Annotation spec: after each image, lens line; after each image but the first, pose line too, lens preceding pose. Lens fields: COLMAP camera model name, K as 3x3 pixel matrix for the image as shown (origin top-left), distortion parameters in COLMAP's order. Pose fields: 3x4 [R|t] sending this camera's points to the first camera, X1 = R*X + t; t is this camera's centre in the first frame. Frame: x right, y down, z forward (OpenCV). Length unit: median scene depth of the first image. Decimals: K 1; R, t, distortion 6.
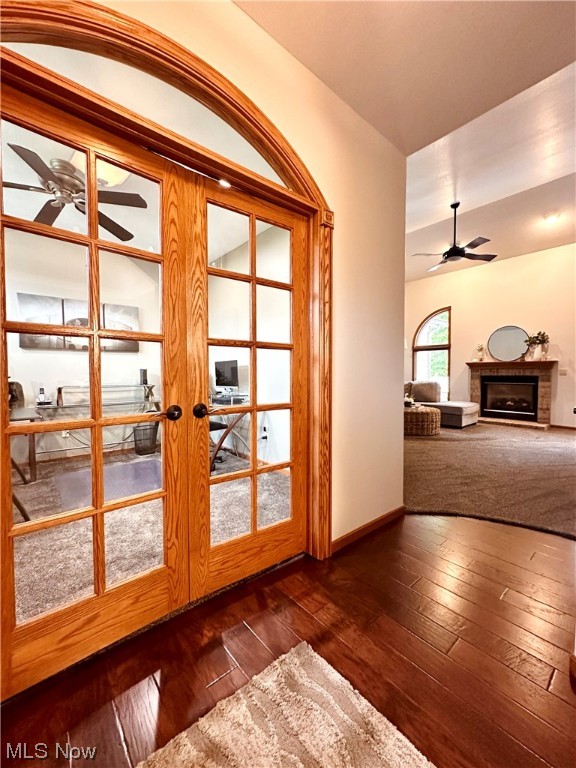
lens RADIAL K [[308.3, 0, 287.3], [0, 308.3, 382.7], [0, 0, 1]] dist [-0.002967, 0.000556]
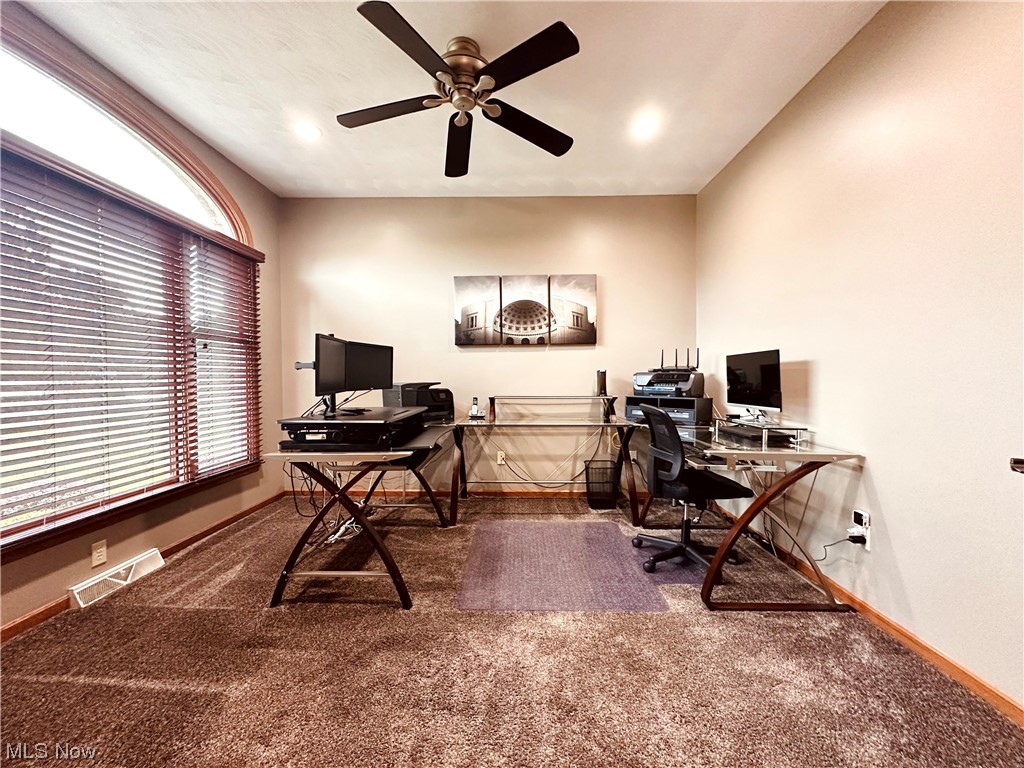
lens RADIAL K [[411.1, 0, 511.0], [0, 411.1, 384.2], [0, 0, 1]] dist [-0.002967, 0.000556]
pose [[0.753215, 0.013170, -0.657643, -0.060725], [-0.017633, 0.999845, -0.000173, -0.015295], [0.657538, 0.011727, 0.753330, 0.278435]]
